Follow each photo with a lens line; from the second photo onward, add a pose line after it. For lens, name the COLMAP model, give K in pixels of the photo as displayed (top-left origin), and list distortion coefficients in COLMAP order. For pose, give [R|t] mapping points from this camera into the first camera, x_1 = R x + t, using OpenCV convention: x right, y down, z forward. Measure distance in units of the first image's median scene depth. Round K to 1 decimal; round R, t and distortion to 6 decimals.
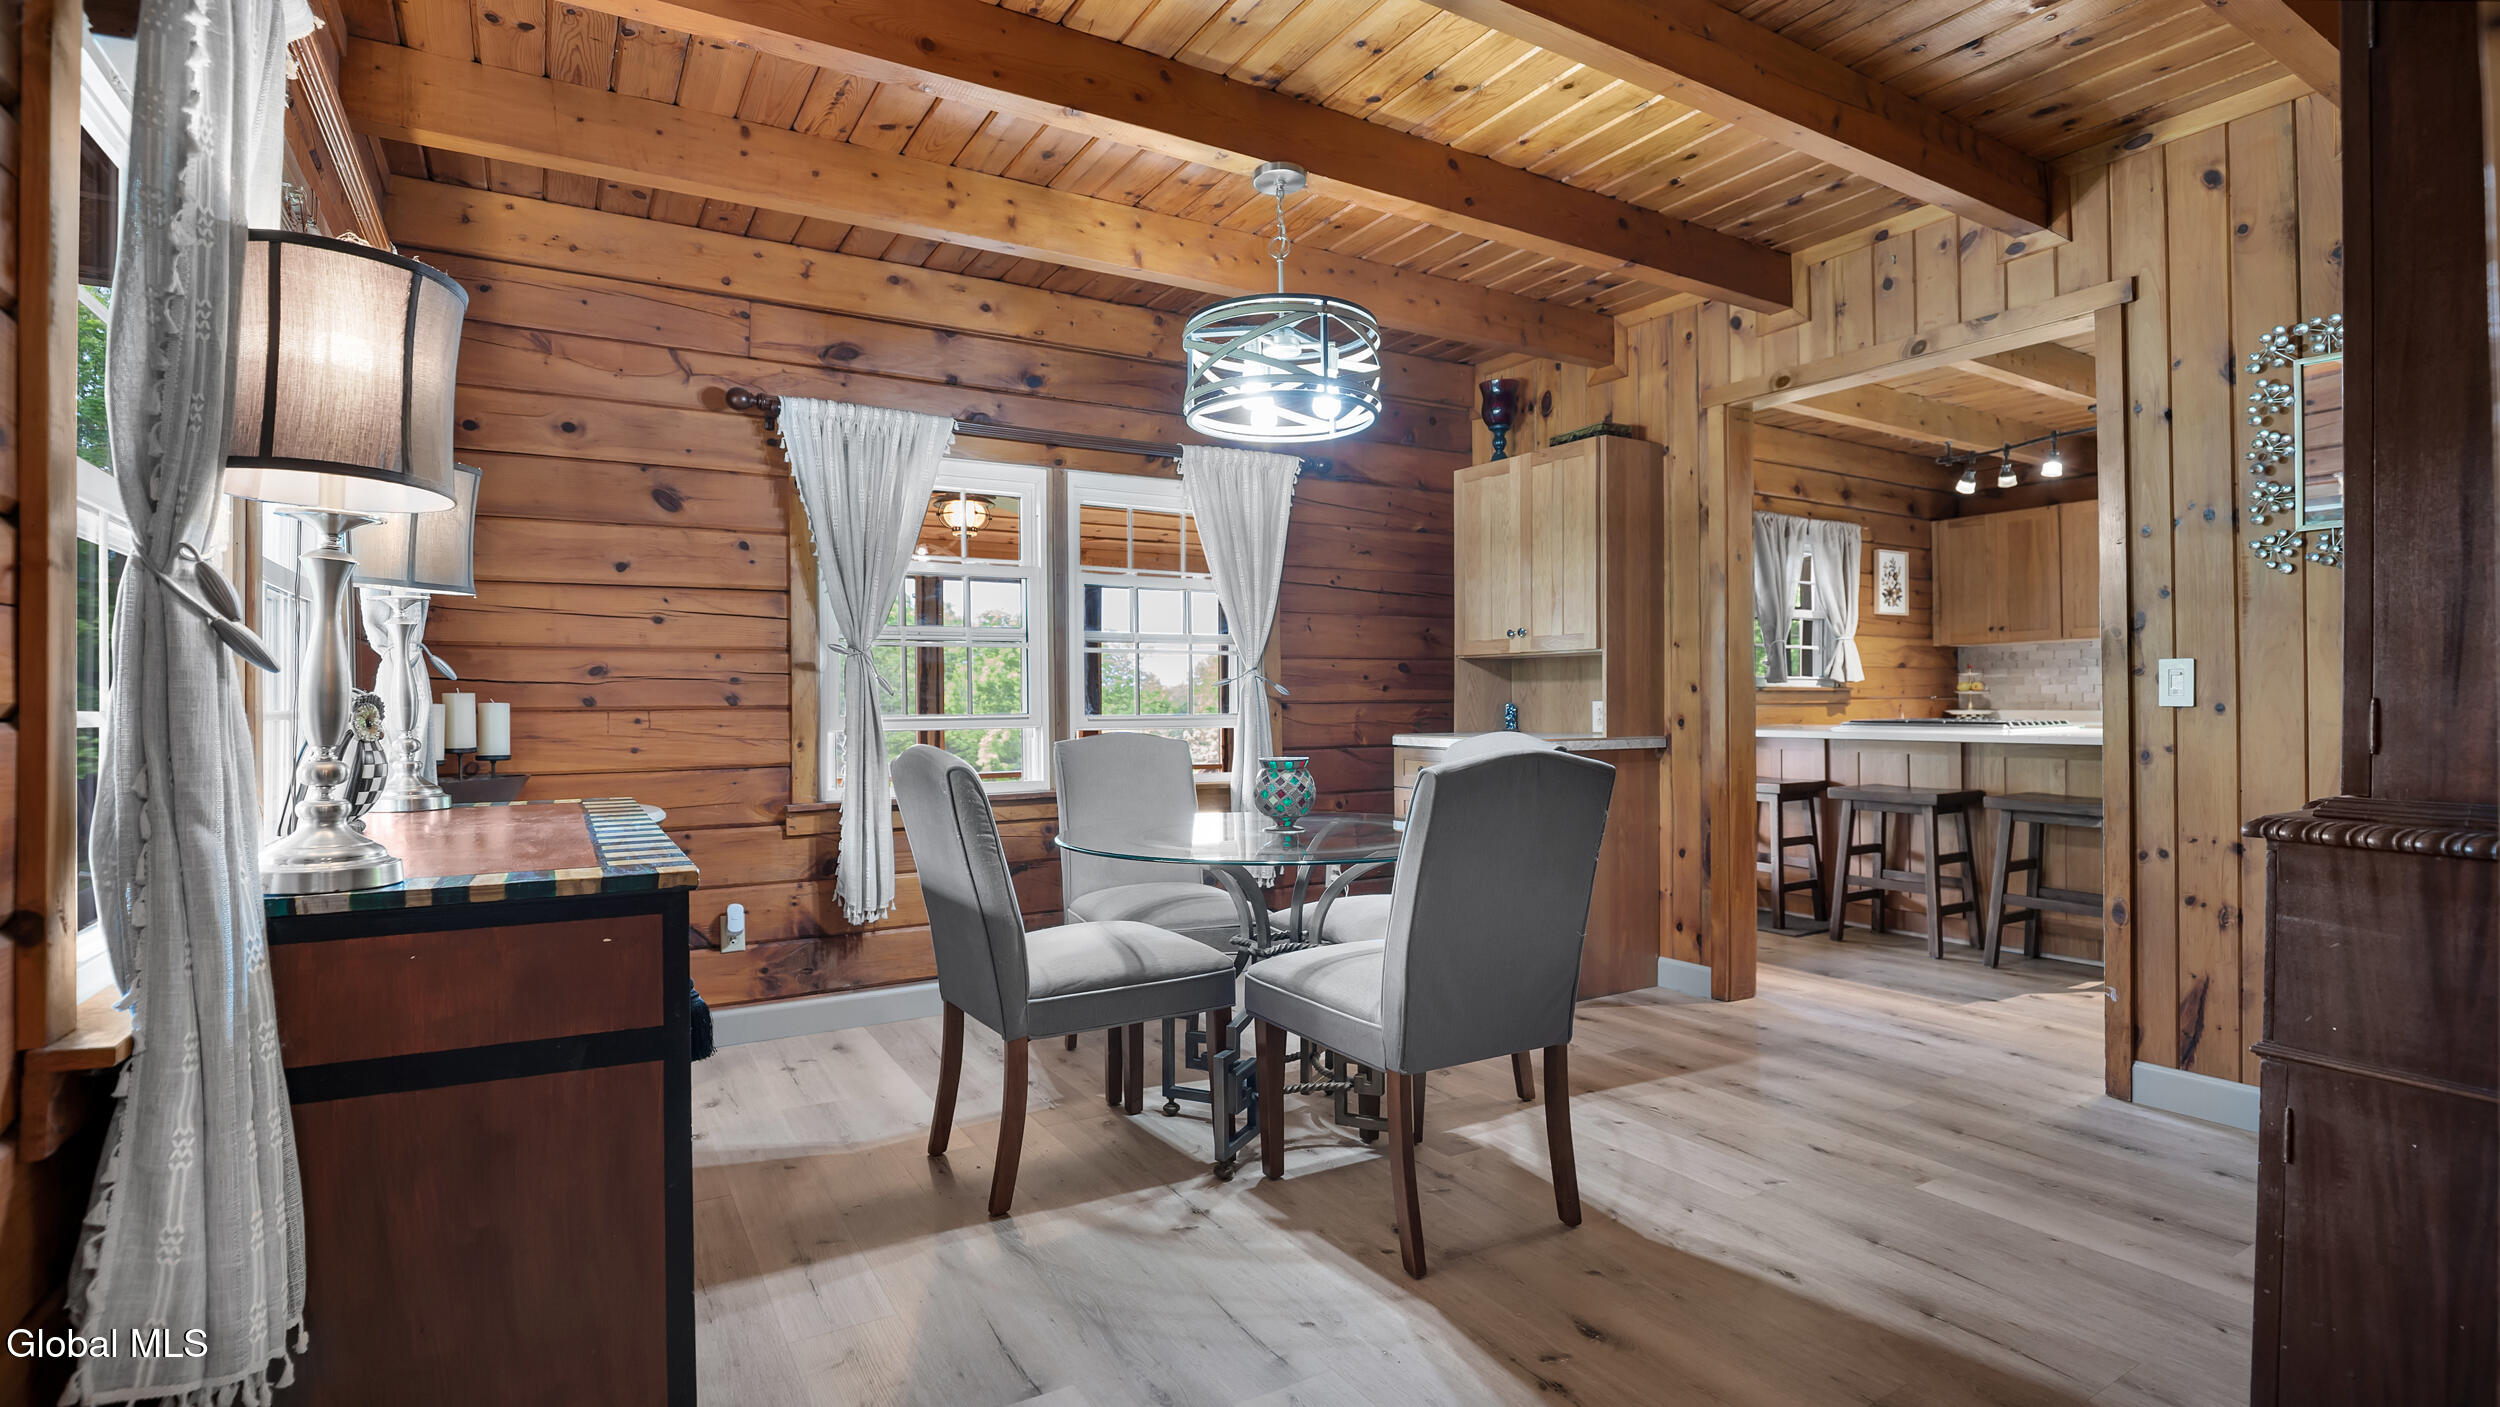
lens RADIAL K [[1169.5, 0, 1250.0], [0, 1169.5, 703.5], [0, 0, 1]] dist [-0.001762, -0.000191]
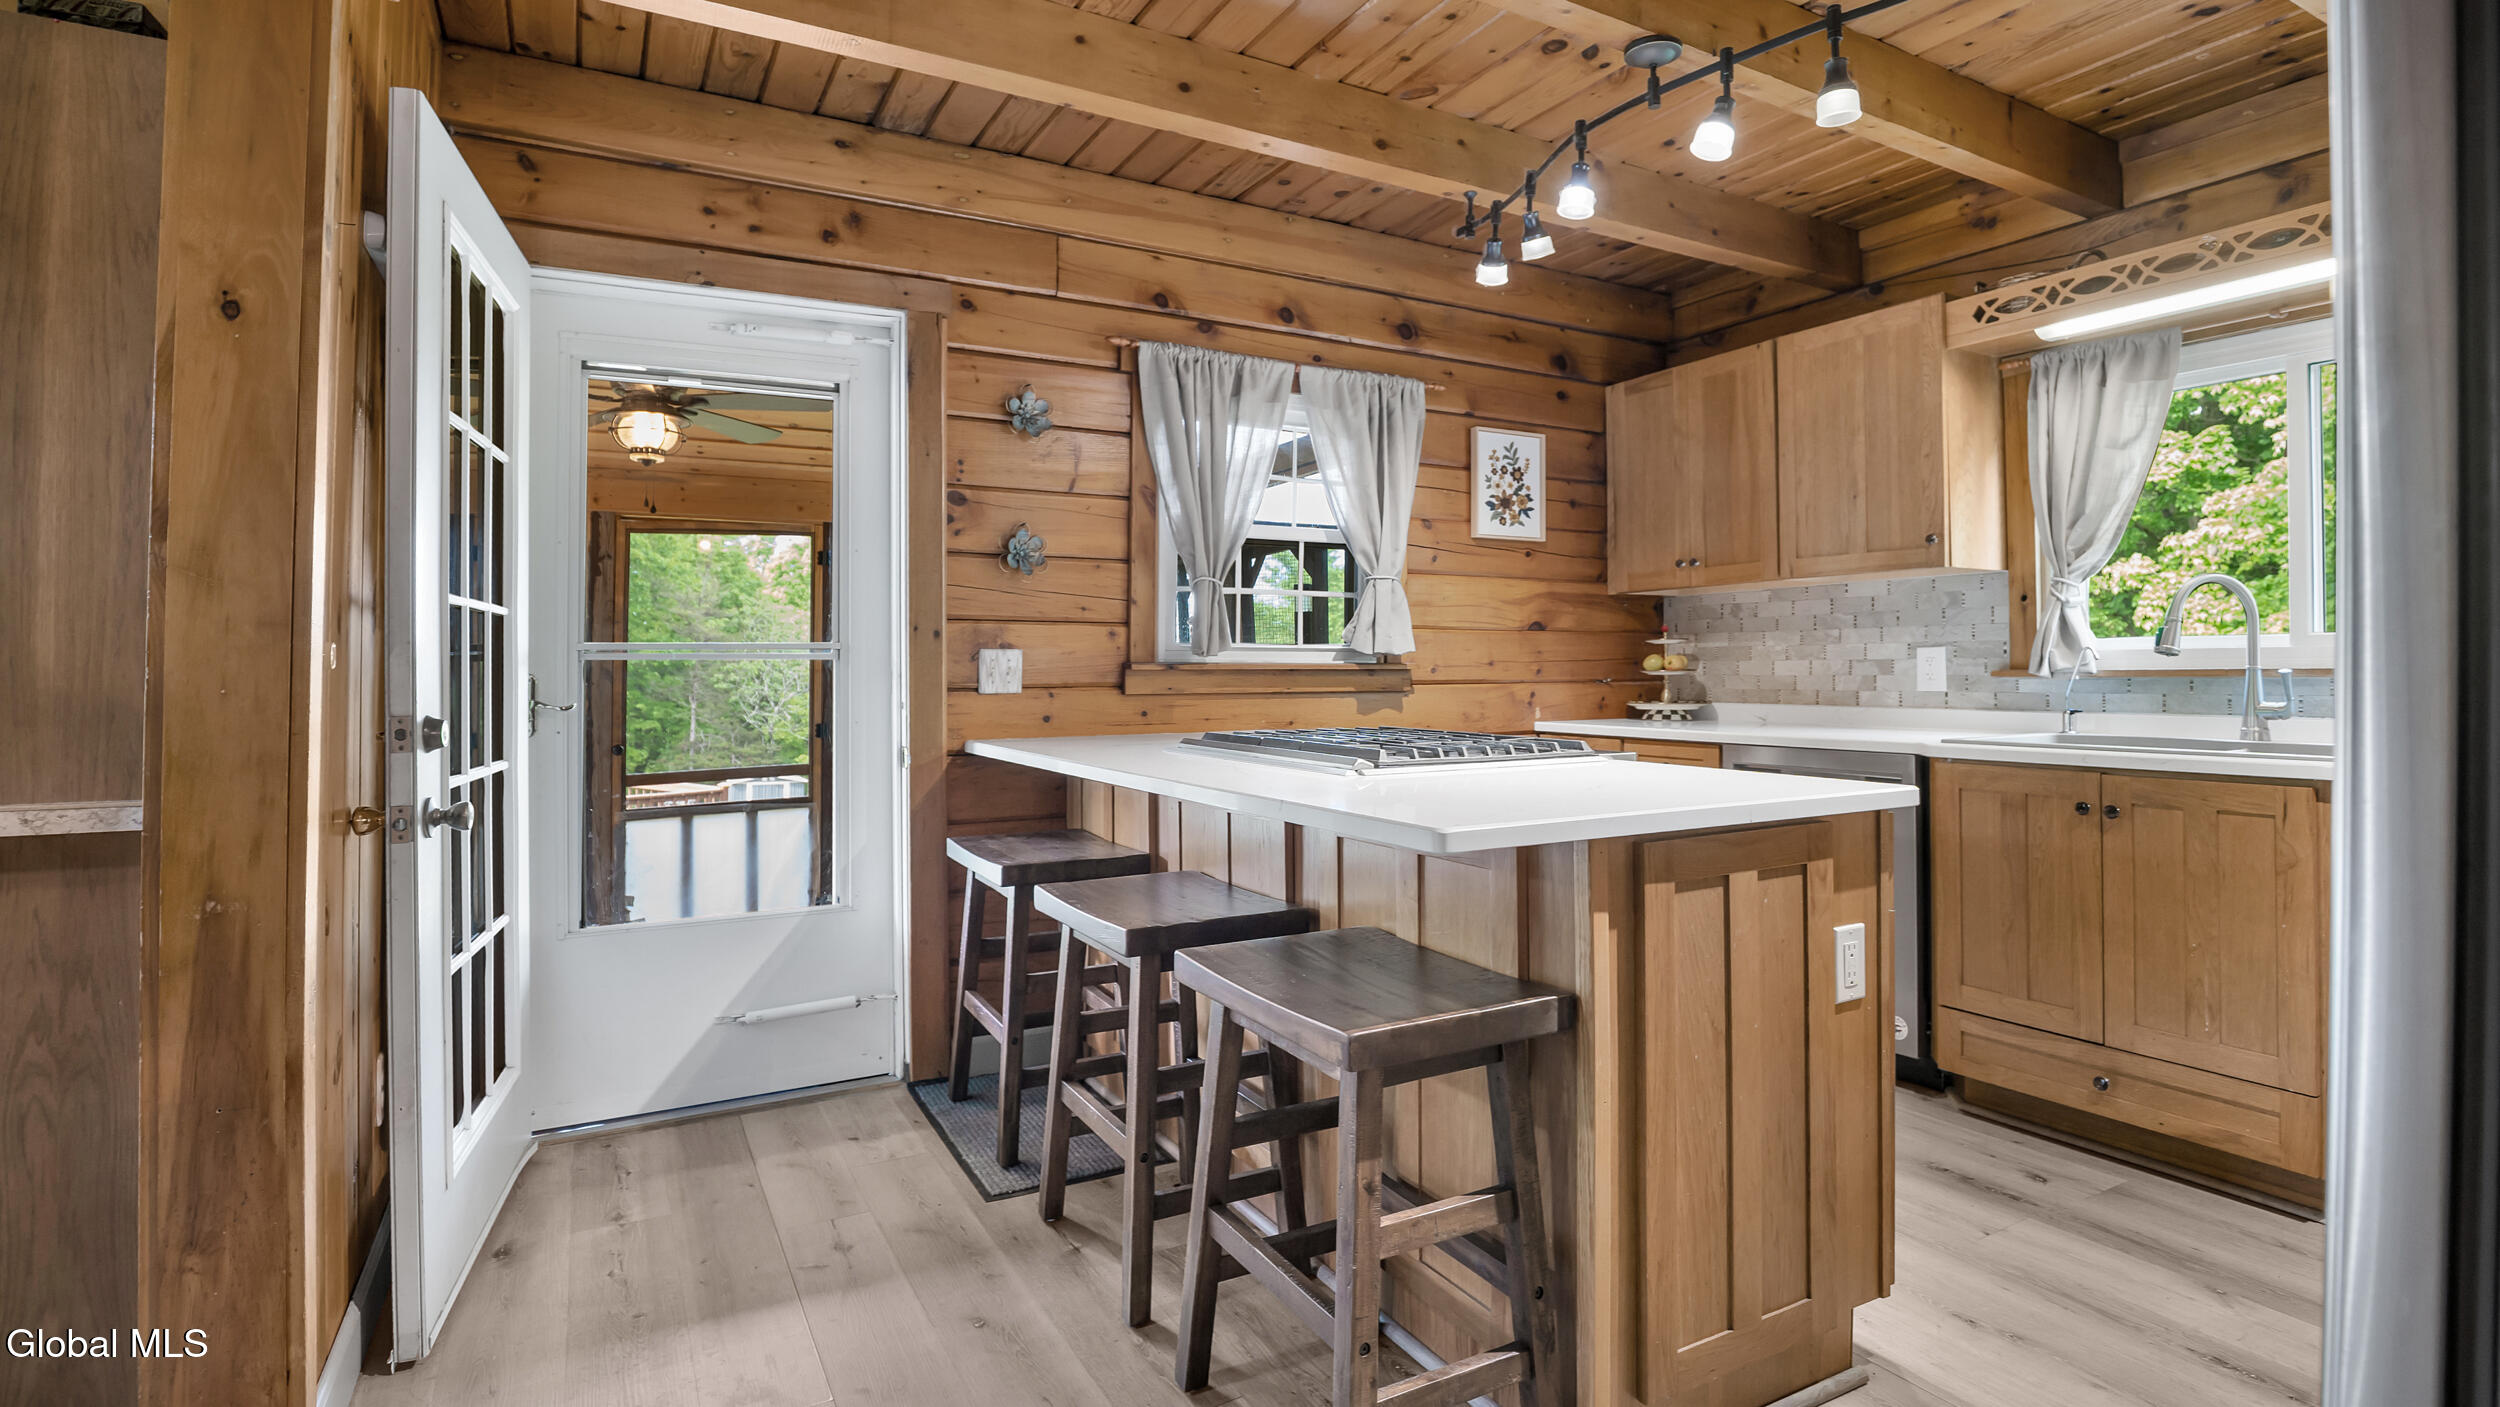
lens RADIAL K [[1195.7, 0, 1245.1], [0, 1195.7, 647.6], [0, 0, 1]] dist [-0.001394, -0.000396]
pose [[0.998986, -0.000250, -0.045031, 0.443695], [-0.000732, 0.999762, -0.021788, -0.008954], [0.045026, 0.021798, 0.998748, 0.398292]]
